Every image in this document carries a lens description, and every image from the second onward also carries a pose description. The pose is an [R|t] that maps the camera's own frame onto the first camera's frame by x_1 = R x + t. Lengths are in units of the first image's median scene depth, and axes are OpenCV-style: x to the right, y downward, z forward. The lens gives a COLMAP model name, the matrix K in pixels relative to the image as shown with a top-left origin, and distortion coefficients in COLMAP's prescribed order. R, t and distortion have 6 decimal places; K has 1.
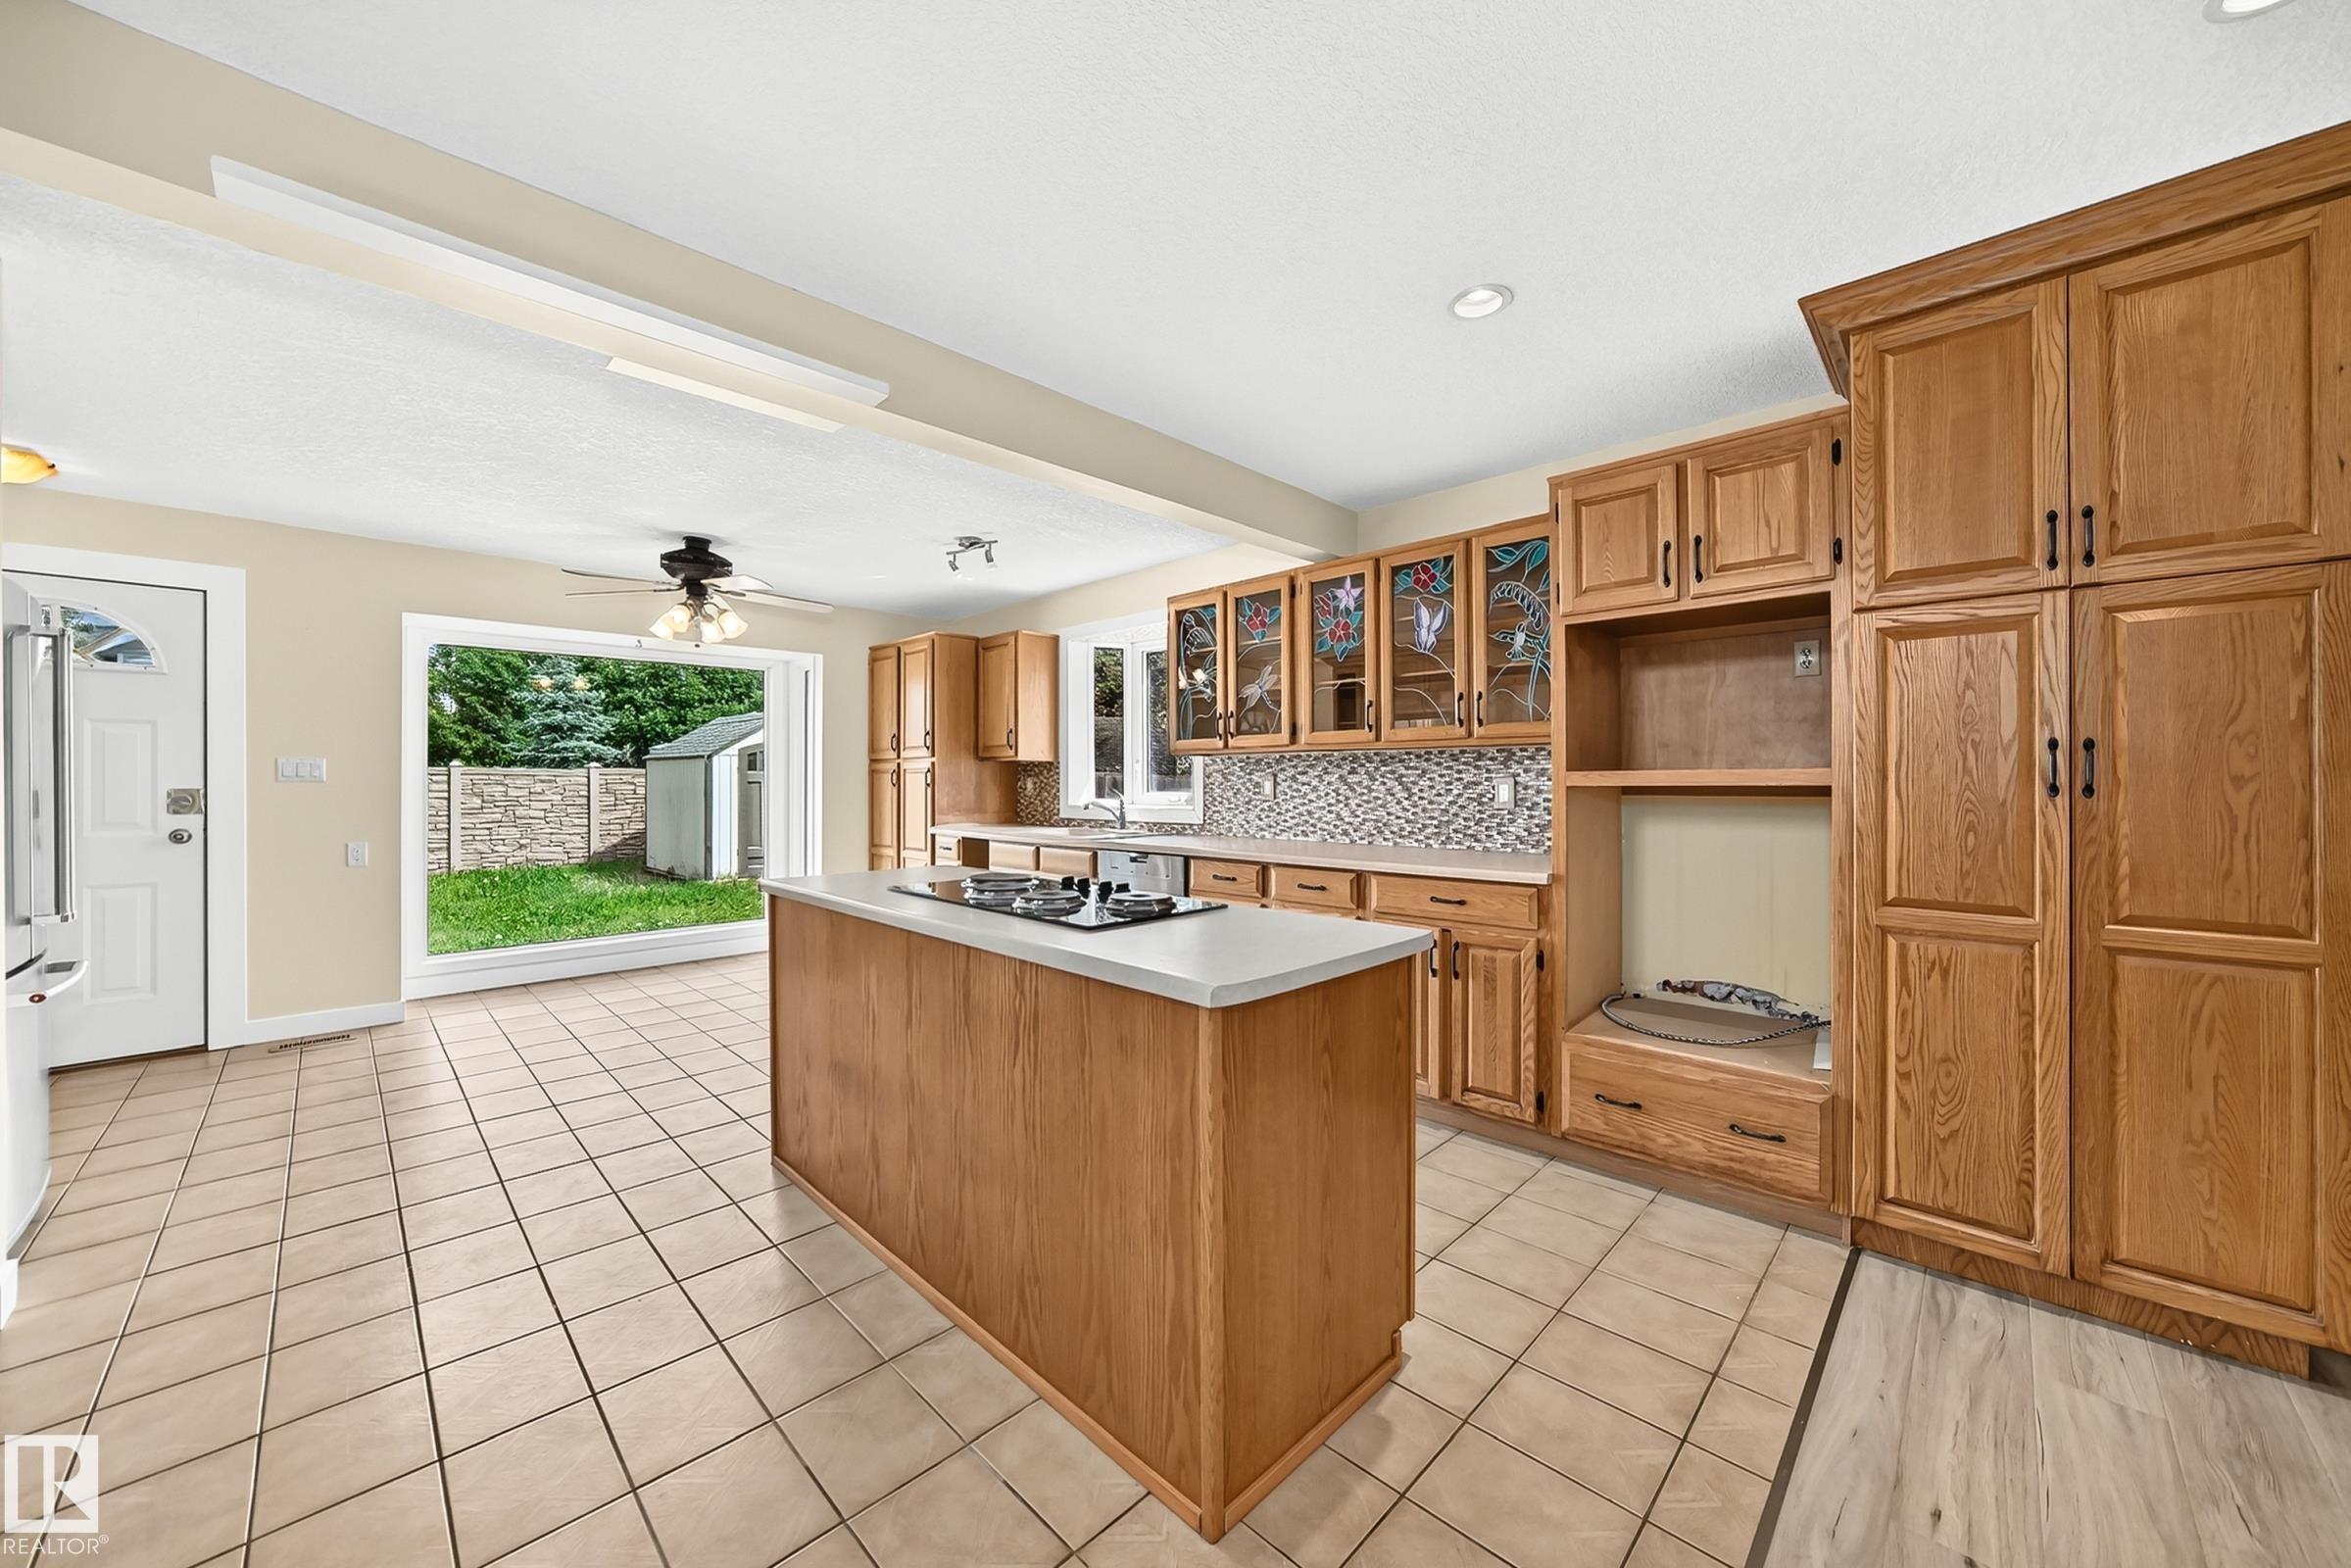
lens RADIAL K [[845.8, 0, 1175.5], [0, 845.8, 784.0], [0, 0, 1]] dist [-0.008398, 0.000052]
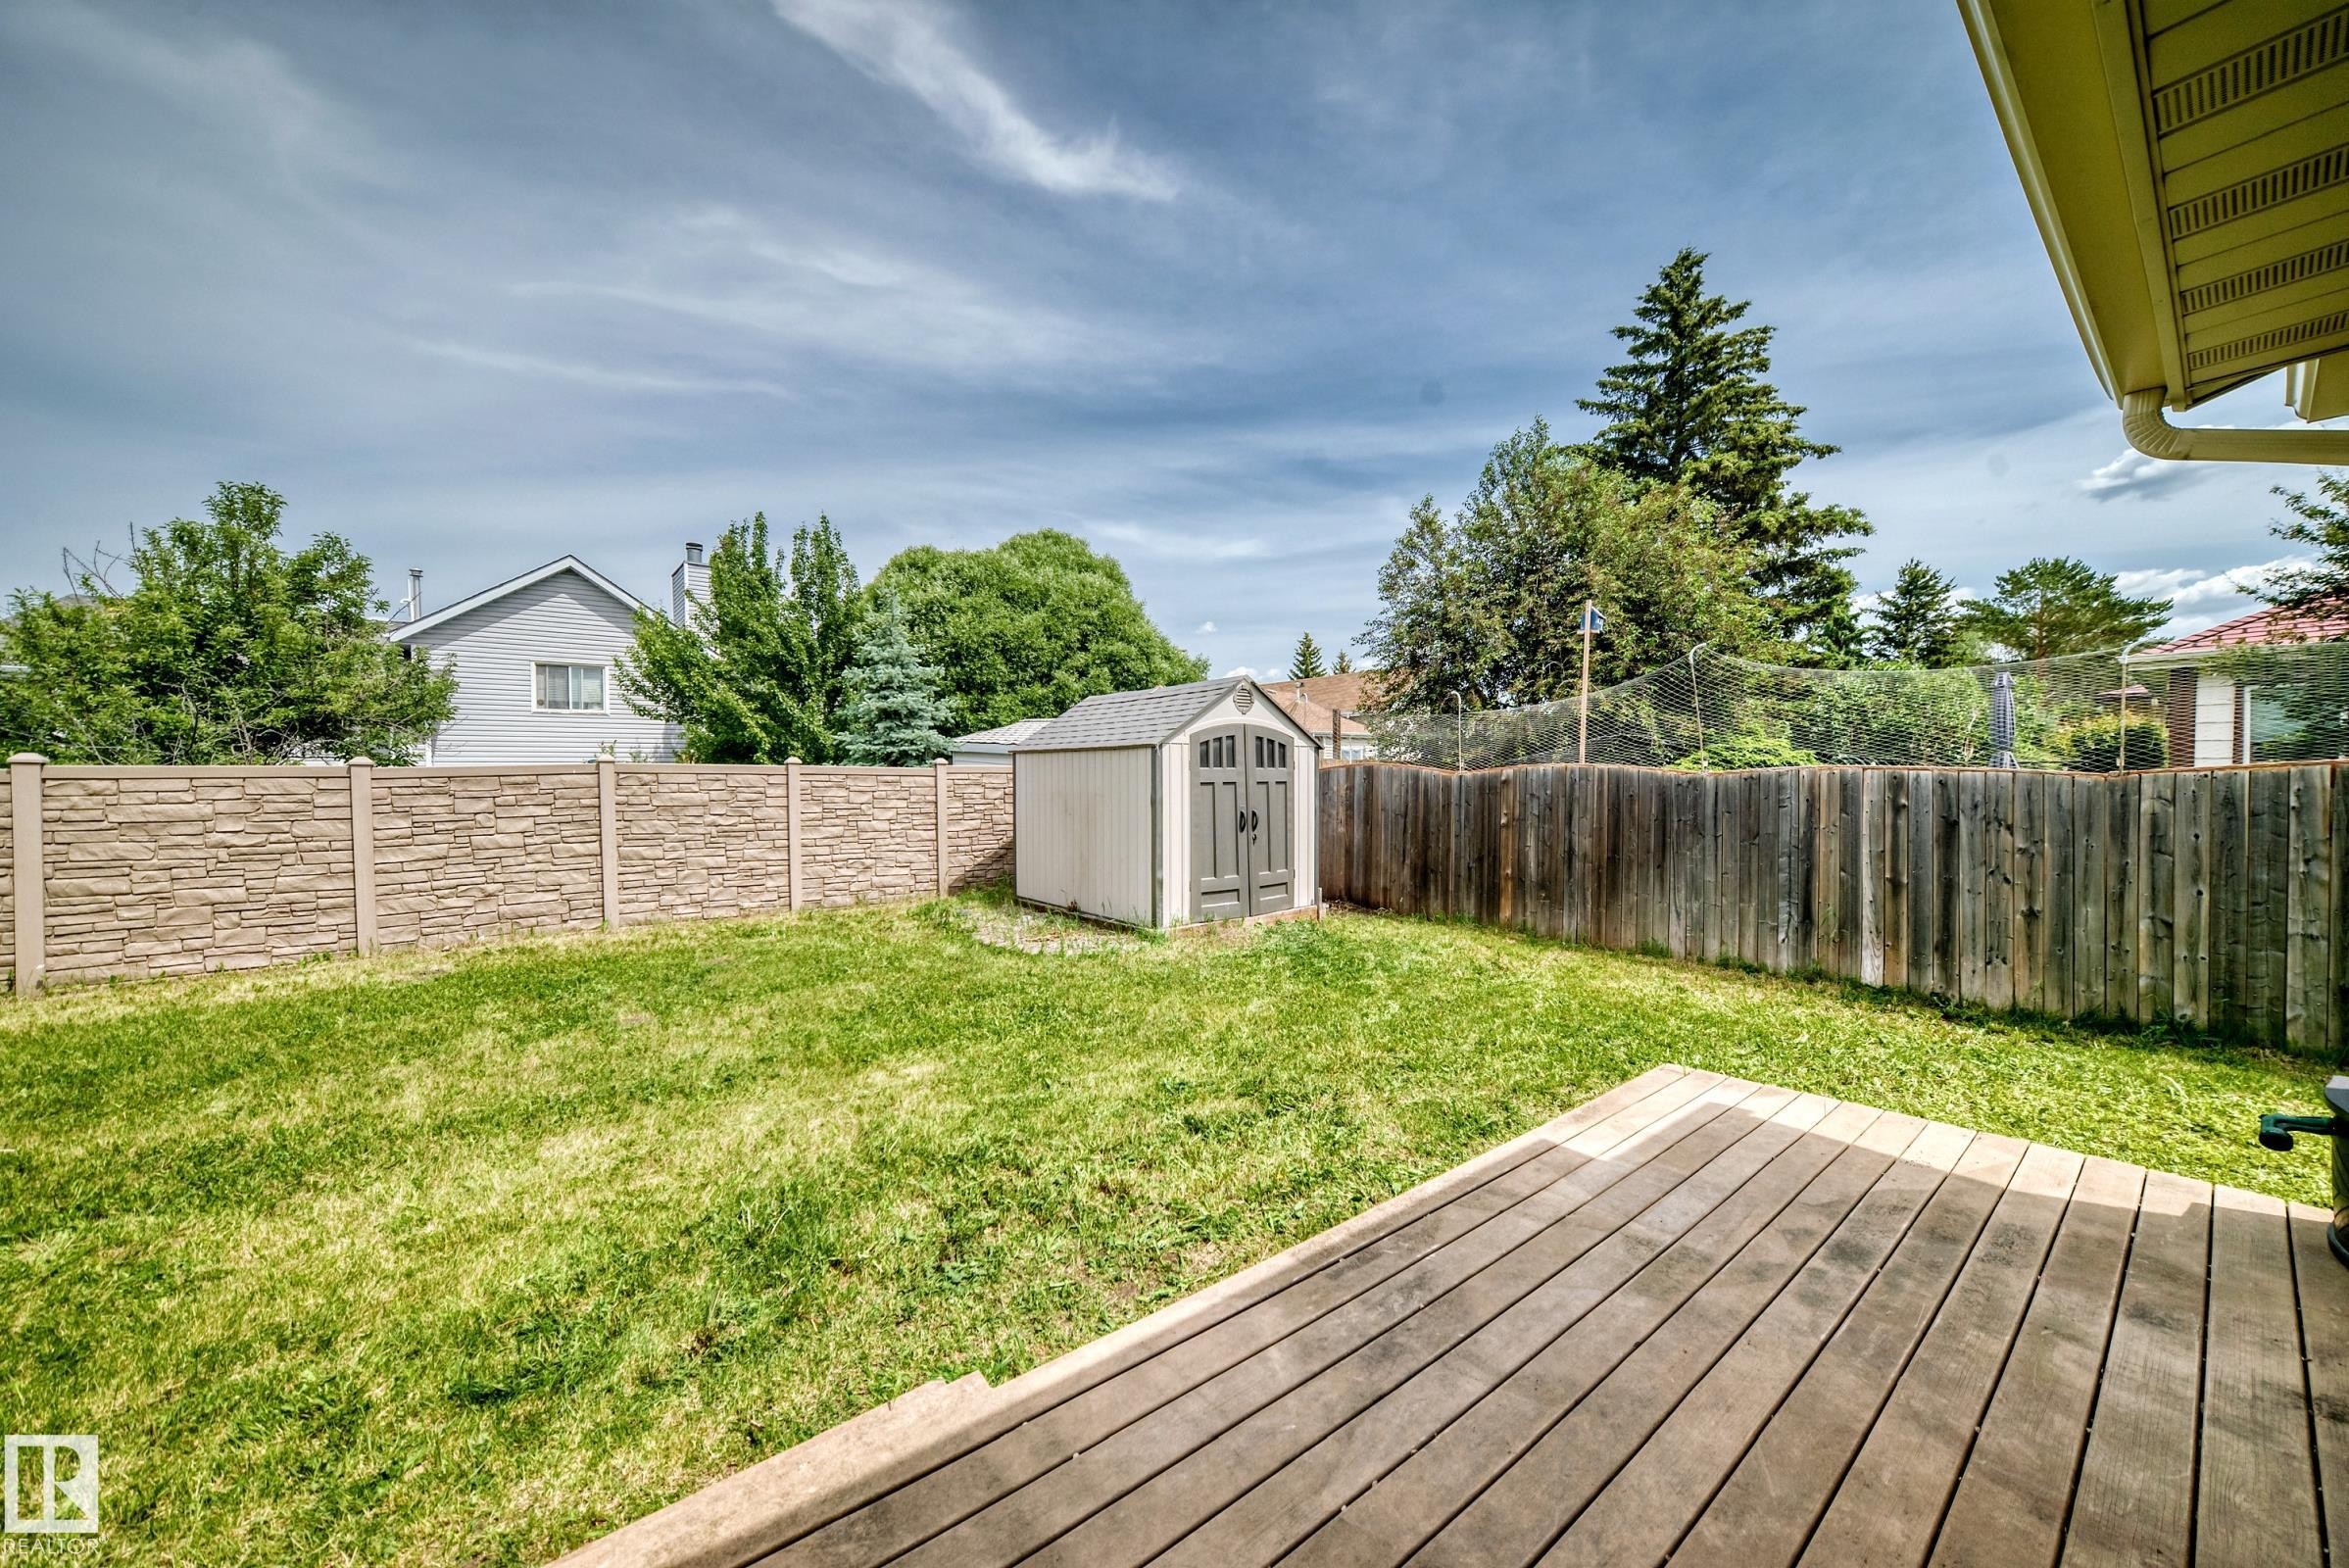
lens RADIAL K [[835.9, 0, 1176.7], [0, 835.9, 792.5], [0, 0, 1]] dist [-0.012419, 0.000101]
pose [[0.989147, -0.002571, -0.146904, -0.993887], [0.004847, 0.999874, 0.015136, -0.012042], [0.146846, -0.015684, 0.989035, 0.755444]]
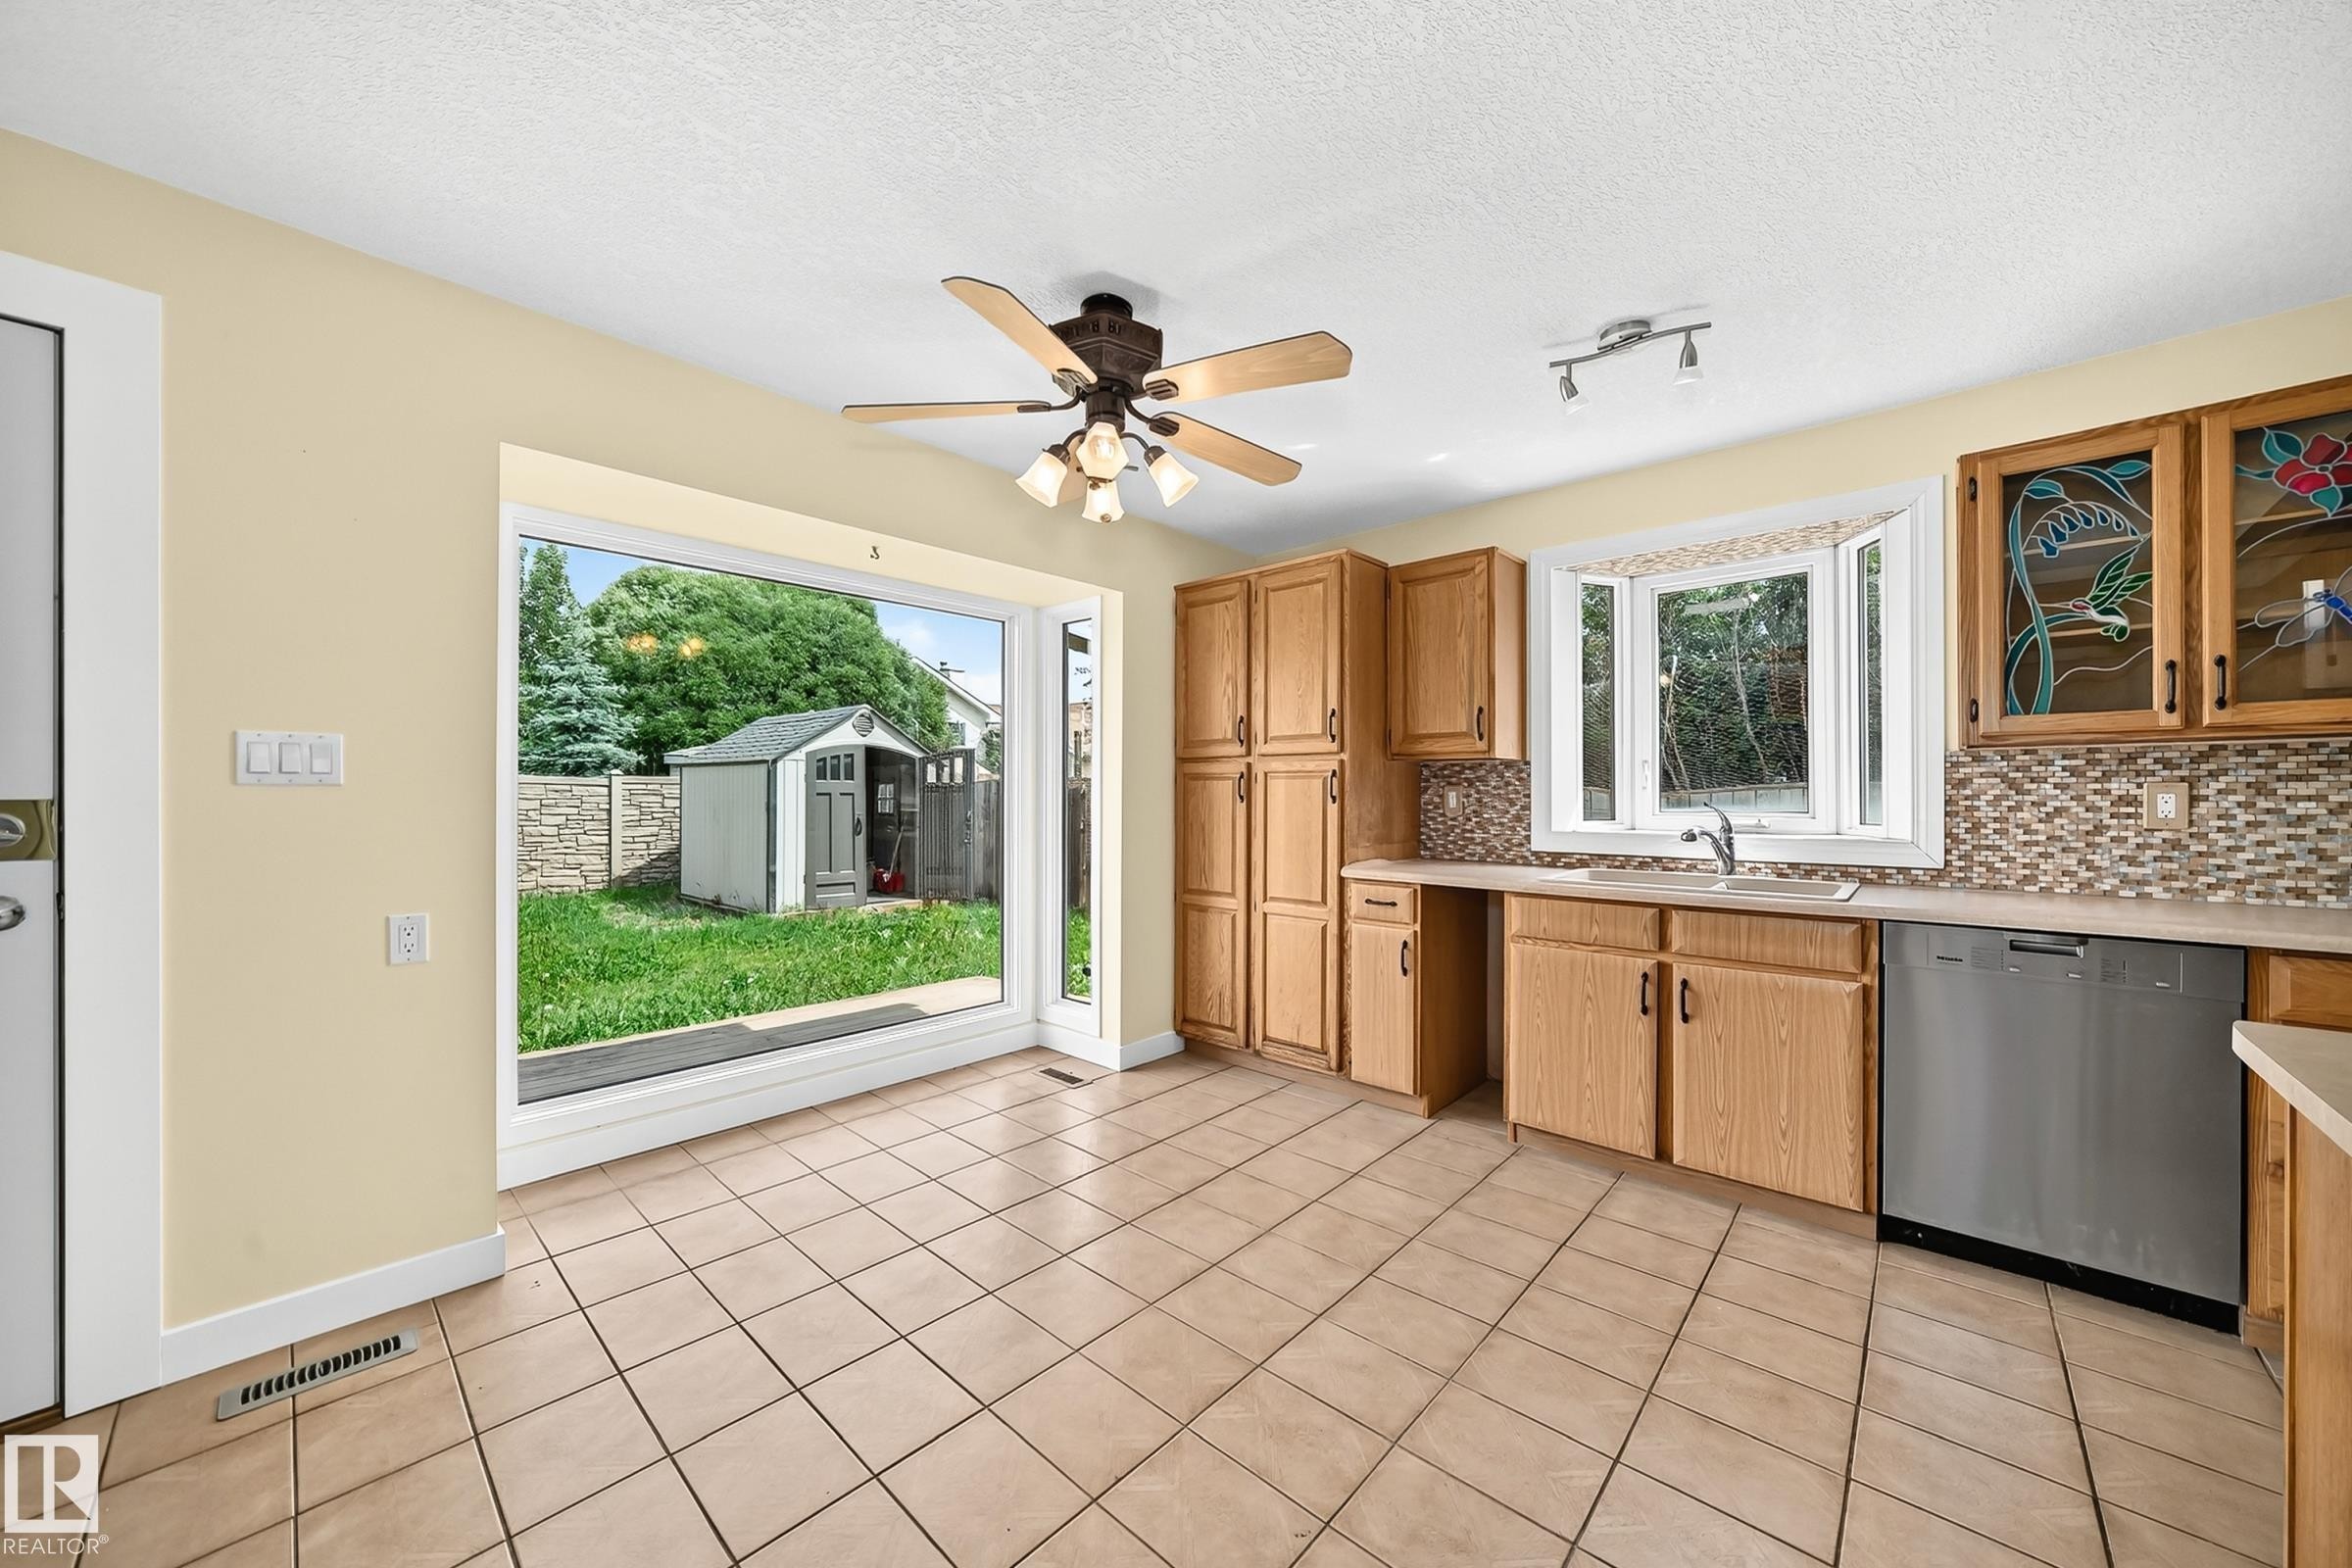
lens RADIAL K [[837.0, 0, 1178.2], [0, 837.0, 792.5], [0, 0, 1]] dist [-0.012419, 0.000101]
pose [[0.999288, 0.004850, 0.037424, -0.429885], [-0.004606, 0.999968, -0.006600, 0.001850], [-0.037455, 0.006423, 0.999278, 0.397913]]
